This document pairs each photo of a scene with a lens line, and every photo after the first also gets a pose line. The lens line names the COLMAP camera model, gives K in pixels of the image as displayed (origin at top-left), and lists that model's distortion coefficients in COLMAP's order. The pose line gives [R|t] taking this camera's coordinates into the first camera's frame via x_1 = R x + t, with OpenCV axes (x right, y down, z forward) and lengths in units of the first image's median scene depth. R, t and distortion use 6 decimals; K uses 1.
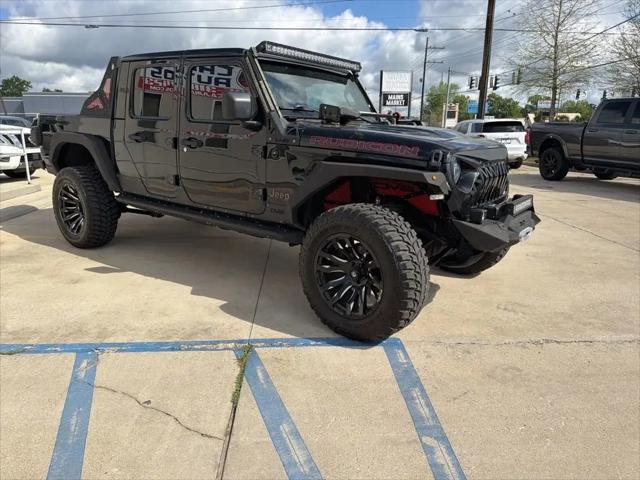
lens RADIAL K [[451.6, 0, 323.7], [0, 451.6, 242.9], [0, 0, 1]] dist [0.031652, -0.037903]
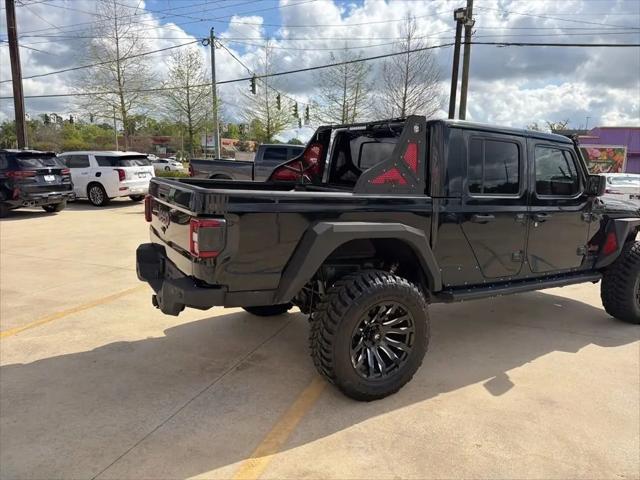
lens RADIAL K [[451.6, 0, 317.3], [0, 451.6, 237.7], [0, 0, 1]] dist [0.031652, -0.037903]
pose [[0.411001, -0.155150, 0.898336, -1.732623], [0.203386, 0.976180, 0.075542, -0.425542], [-0.888658, 0.151661, 0.432766, 1.210663]]
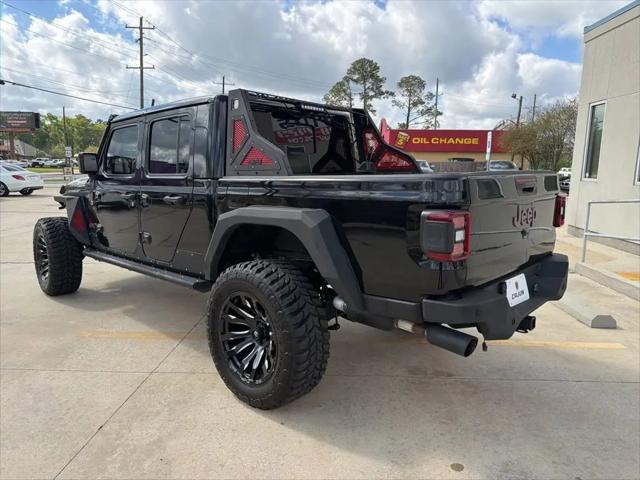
lens RADIAL K [[451.6, 0, 322.1], [0, 451.6, 240.5], [0, 0, 1]] dist [0.031652, -0.037903]
pose [[-0.994652, -0.039428, 0.095462, -0.679296], [0.002534, 0.914670, 0.404193, -0.745192], [-0.103253, 0.402273, -0.909679, 2.717871]]
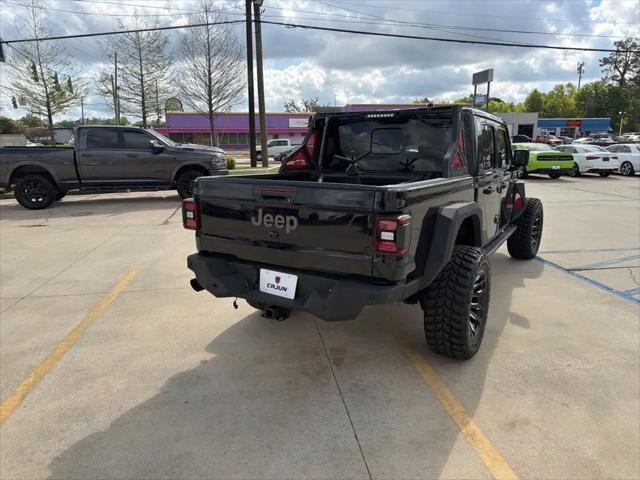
lens RADIAL K [[451.6, 0, 322.0], [0, 451.6, 239.7], [0, 0, 1]] dist [0.031652, -0.037903]
pose [[-0.084932, -0.228179, 0.969908, -1.857046], [0.252578, 0.936700, 0.242484, -0.623756], [-0.963842, 0.265572, -0.021923, 1.880151]]
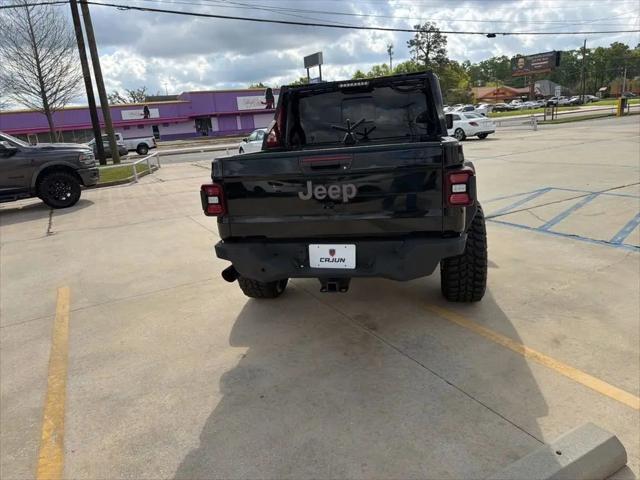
lens RADIAL K [[451.6, 0, 314.9], [0, 451.6, 239.5], [0, 0, 1]] dist [0.031652, -0.037903]
pose [[-0.407011, -0.216034, 0.887509, -1.750692], [0.295825, 0.888086, 0.351839, -0.697329], [-0.864193, 0.405749, -0.297553, 2.264894]]
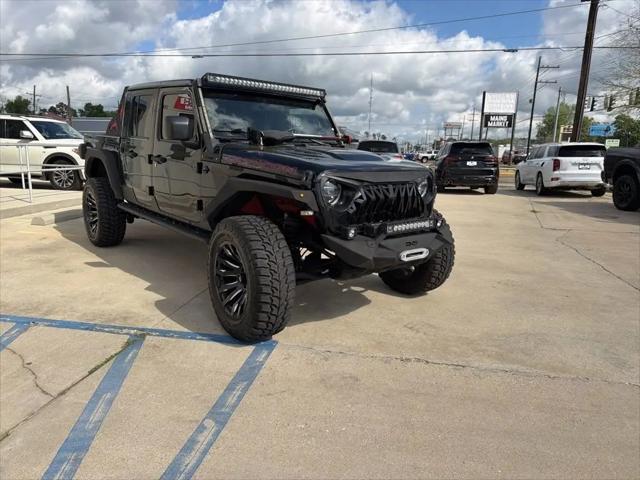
lens RADIAL K [[451.6, 0, 323.7], [0, 451.6, 244.0], [0, 0, 1]] dist [0.031652, -0.037903]
pose [[0.973834, 0.061740, -0.218714, 0.465367], [-0.070707, 0.996938, -0.033405, 0.005611], [0.215982, 0.047996, 0.975217, -0.040331]]
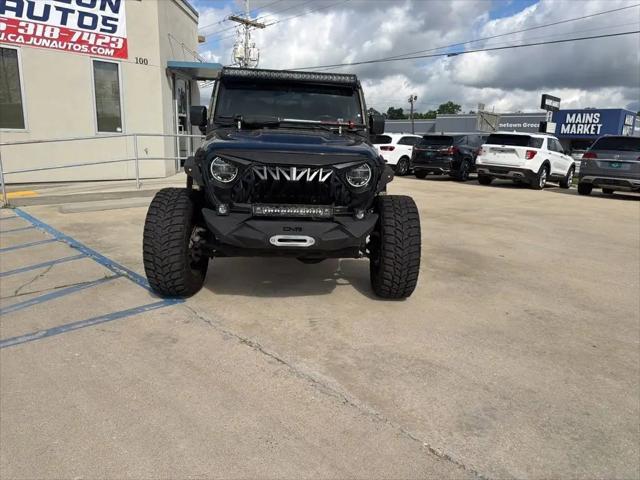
lens RADIAL K [[451.6, 0, 323.9], [0, 451.6, 241.8], [0, 0, 1]] dist [0.031652, -0.037903]
pose [[0.665426, 0.179082, -0.724664, 1.191757], [-0.211045, 0.976322, 0.047480, -0.077381], [0.716008, 0.121343, 0.687465, 0.383760]]
